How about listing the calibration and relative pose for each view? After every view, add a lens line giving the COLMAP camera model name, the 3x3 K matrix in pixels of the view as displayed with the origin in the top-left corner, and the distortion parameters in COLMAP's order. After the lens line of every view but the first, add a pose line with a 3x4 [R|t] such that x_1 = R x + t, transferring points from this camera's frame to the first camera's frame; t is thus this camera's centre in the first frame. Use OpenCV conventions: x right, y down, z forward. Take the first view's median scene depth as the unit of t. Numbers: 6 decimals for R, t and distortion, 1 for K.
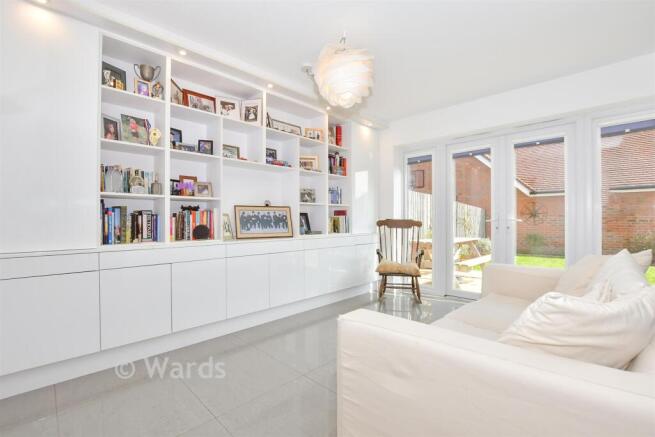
lens RADIAL K [[282.7, 0, 328.5], [0, 282.7, 215.3], [0, 0, 1]] dist [-0.016195, 0.000073]
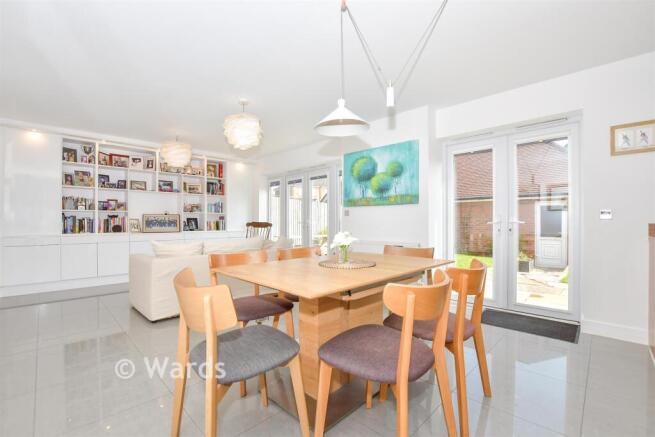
lens RADIAL K [[291.0, 0, 327.5], [0, 291.0, 218.5], [0, 0, 1]] dist [-0.000721, -0.000209]
pose [[0.999613, 0.004869, -0.027394, 1.003763], [-0.004655, 0.999958, 0.007889, -0.031535], [0.027431, -0.007758, 0.999594, -0.926234]]
